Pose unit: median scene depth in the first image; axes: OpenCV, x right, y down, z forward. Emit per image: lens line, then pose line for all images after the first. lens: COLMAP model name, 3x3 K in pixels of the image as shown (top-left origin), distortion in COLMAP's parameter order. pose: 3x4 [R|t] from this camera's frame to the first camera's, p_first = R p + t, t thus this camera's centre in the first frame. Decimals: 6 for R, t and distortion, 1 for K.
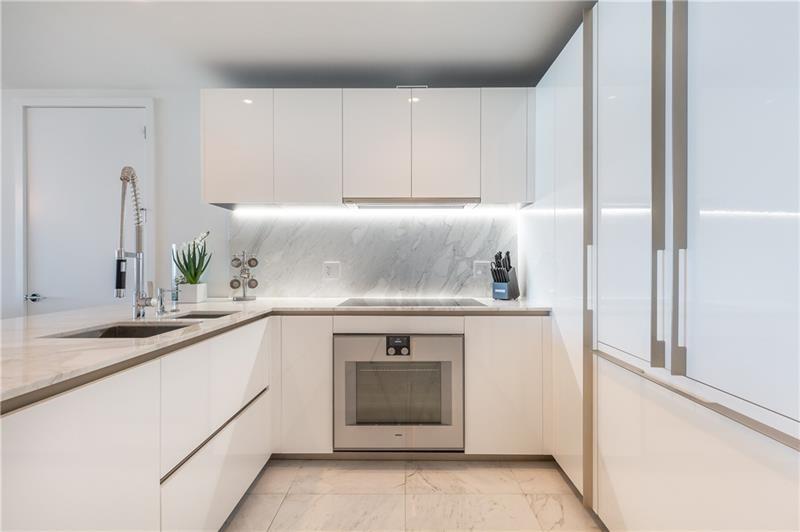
lens RADIAL K [[358.8, 0, 400.8], [0, 358.8, 265.0], [0, 0, 1]] dist [0.017387, -0.000514]
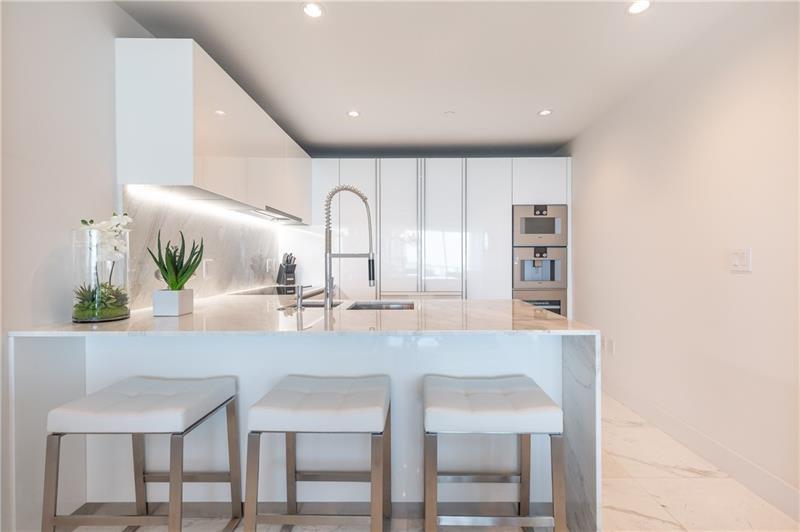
lens RADIAL K [[358.8, 0, 406.2], [0, 358.8, 260.6], [0, 0, 1]] dist [0.017387, -0.000514]
pose [[0.003716, 0.003266, 0.999988, -1.143992], [0.008129, 0.999962, -0.003296, 0.000410], [-0.999960, 0.008142, 0.003689, 0.472987]]
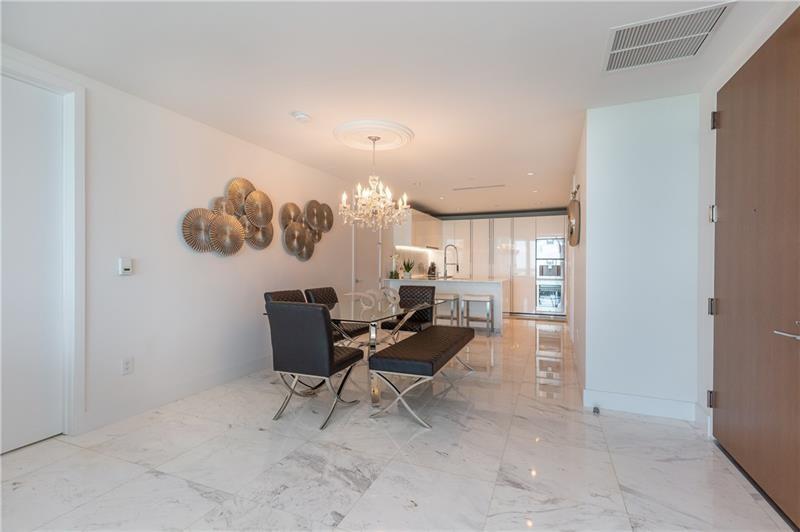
lens RADIAL K [[358.8, 0, 399.2], [0, 358.8, 264.3], [0, 0, 1]] dist [0.017387, -0.000514]
pose [[0.390887, 0.004706, 0.920427, -2.965001], [-0.001387, 0.999989, -0.004524, 0.001307], [-0.920438, 0.000492, 0.390889, -0.086701]]
